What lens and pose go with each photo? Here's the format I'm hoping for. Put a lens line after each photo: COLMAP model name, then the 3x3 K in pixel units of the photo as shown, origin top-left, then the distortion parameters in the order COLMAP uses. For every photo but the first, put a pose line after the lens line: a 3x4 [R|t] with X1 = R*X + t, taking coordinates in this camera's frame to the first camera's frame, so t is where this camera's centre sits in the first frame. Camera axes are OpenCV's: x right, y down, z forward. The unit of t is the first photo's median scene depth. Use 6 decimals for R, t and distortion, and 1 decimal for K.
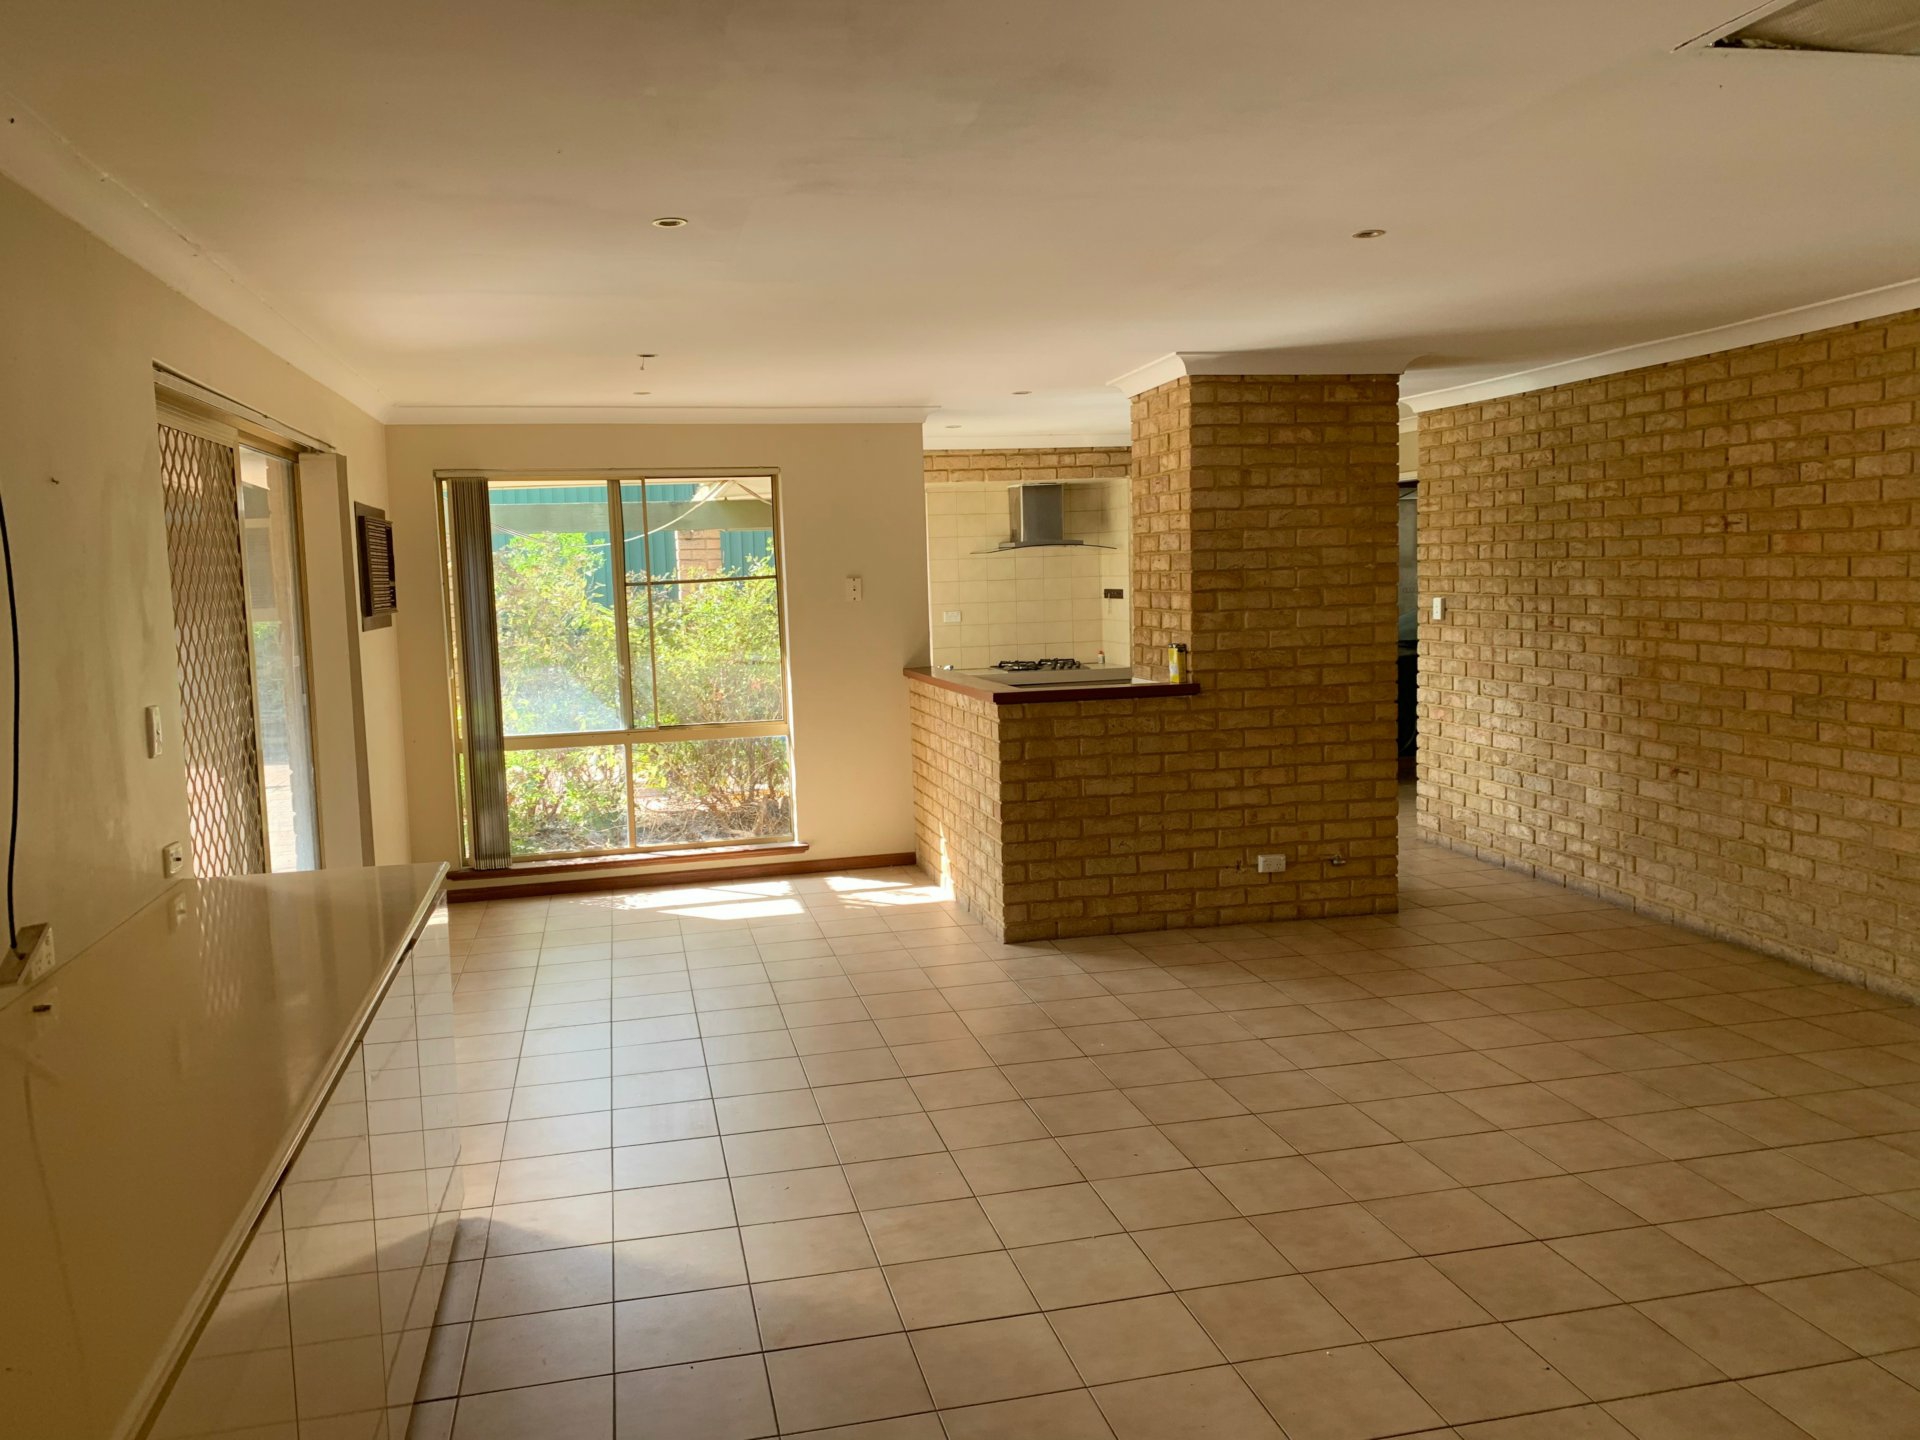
lens RADIAL K [[1475.8, 0, 919.9], [0, 1475.8, 709.5], [0, 0, 1]] dist [0.086625, -0.127400]
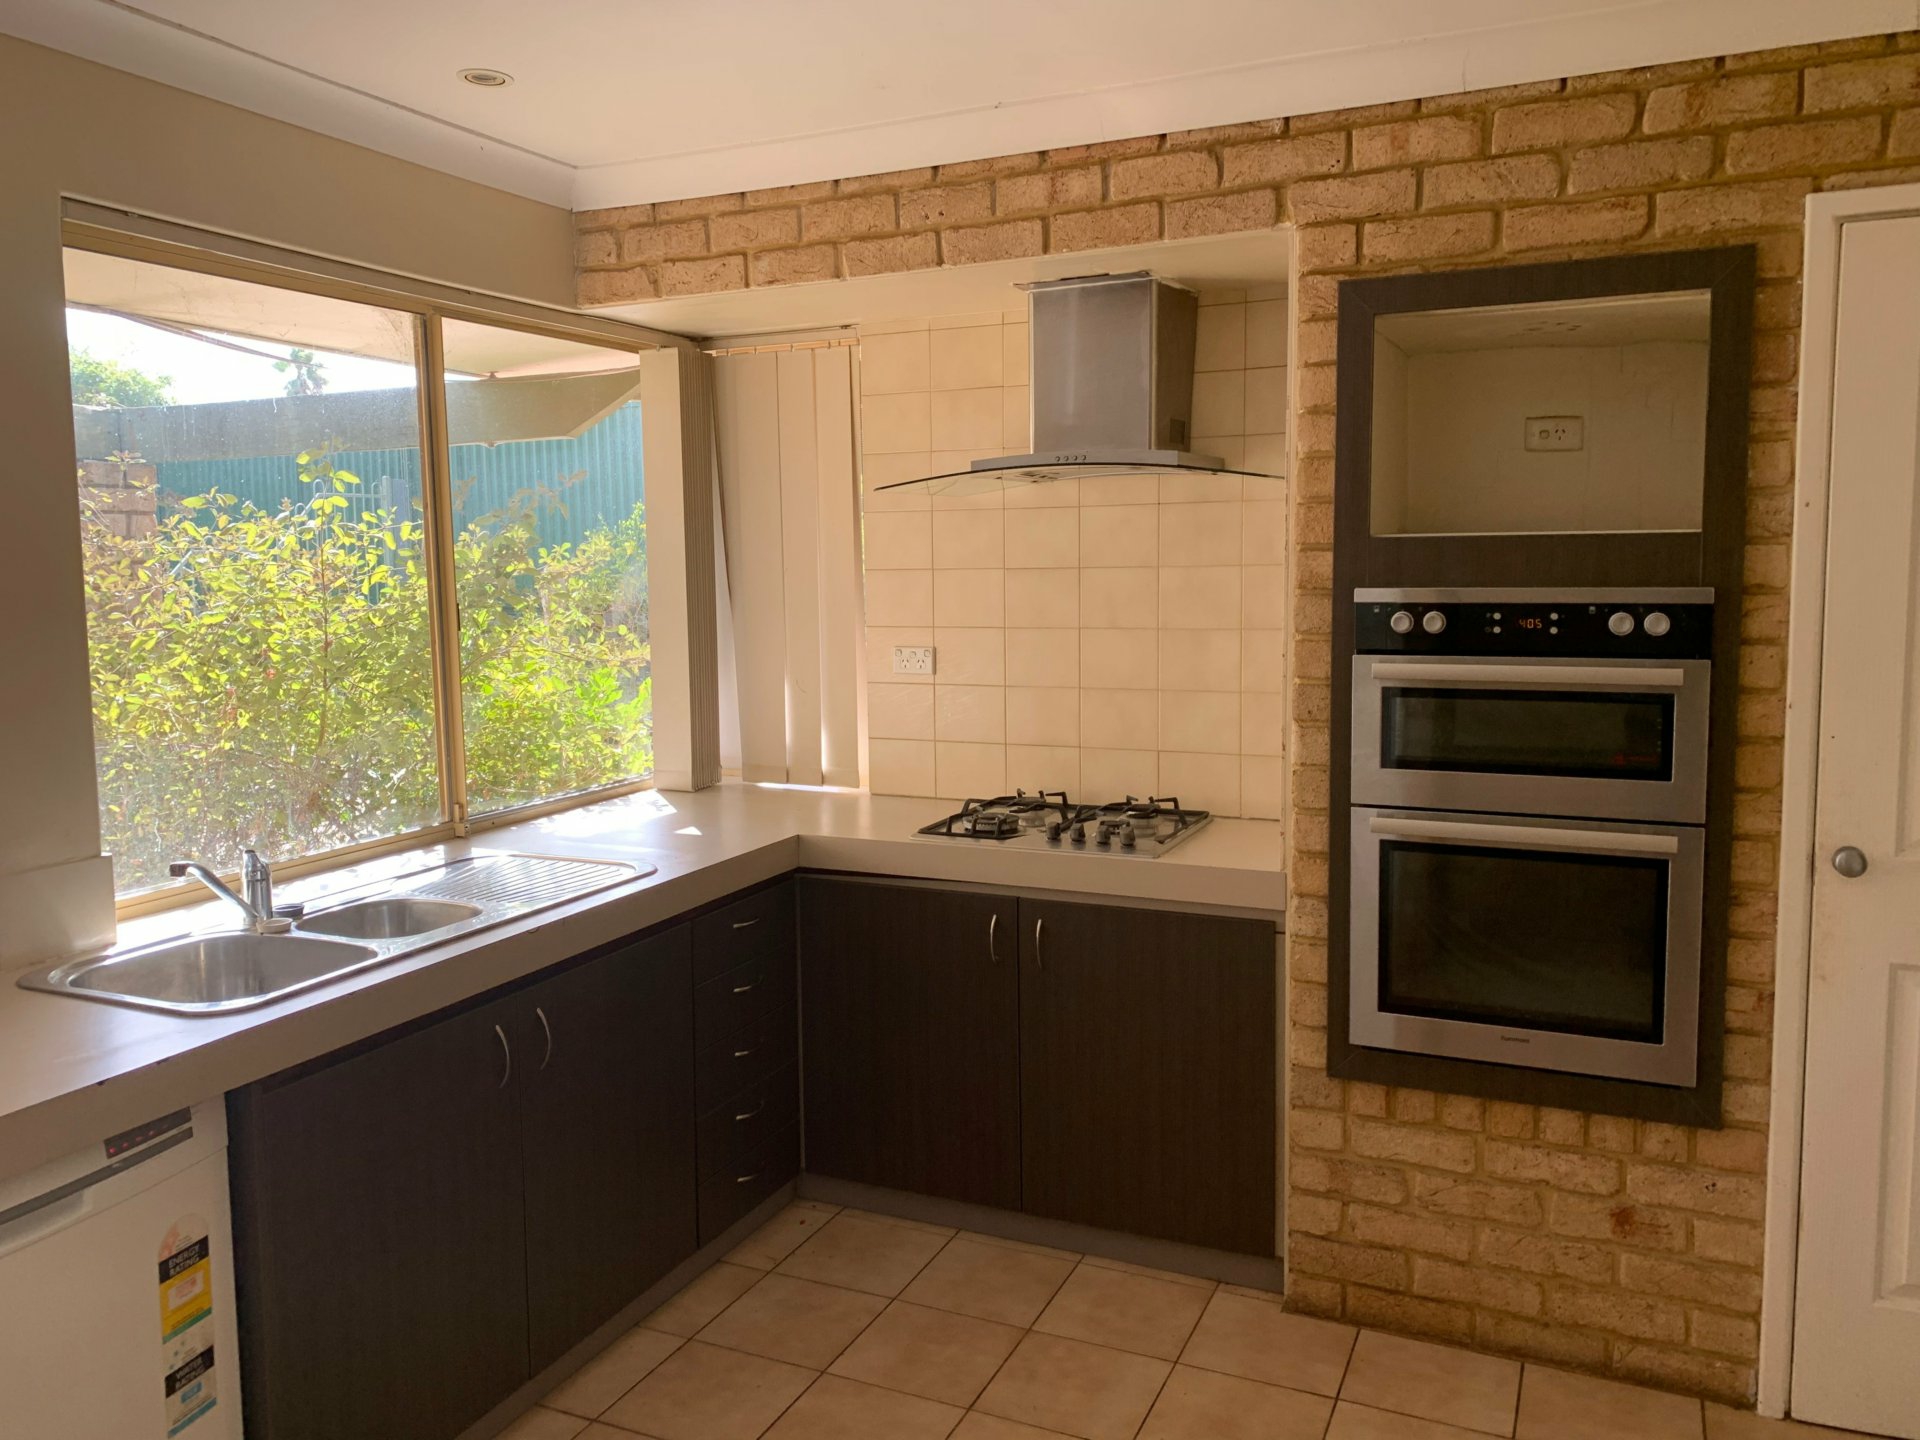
lens RADIAL K [[1475.8, 0, 919.9], [0, 1475.8, 709.5], [0, 0, 1]] dist [0.086625, -0.127400]
pose [[0.798331, 0.081763, -0.596642, 0.269722], [-0.069923, 0.996624, 0.043017, -0.069413], [0.598145, 0.007377, 0.801354, 0.726877]]
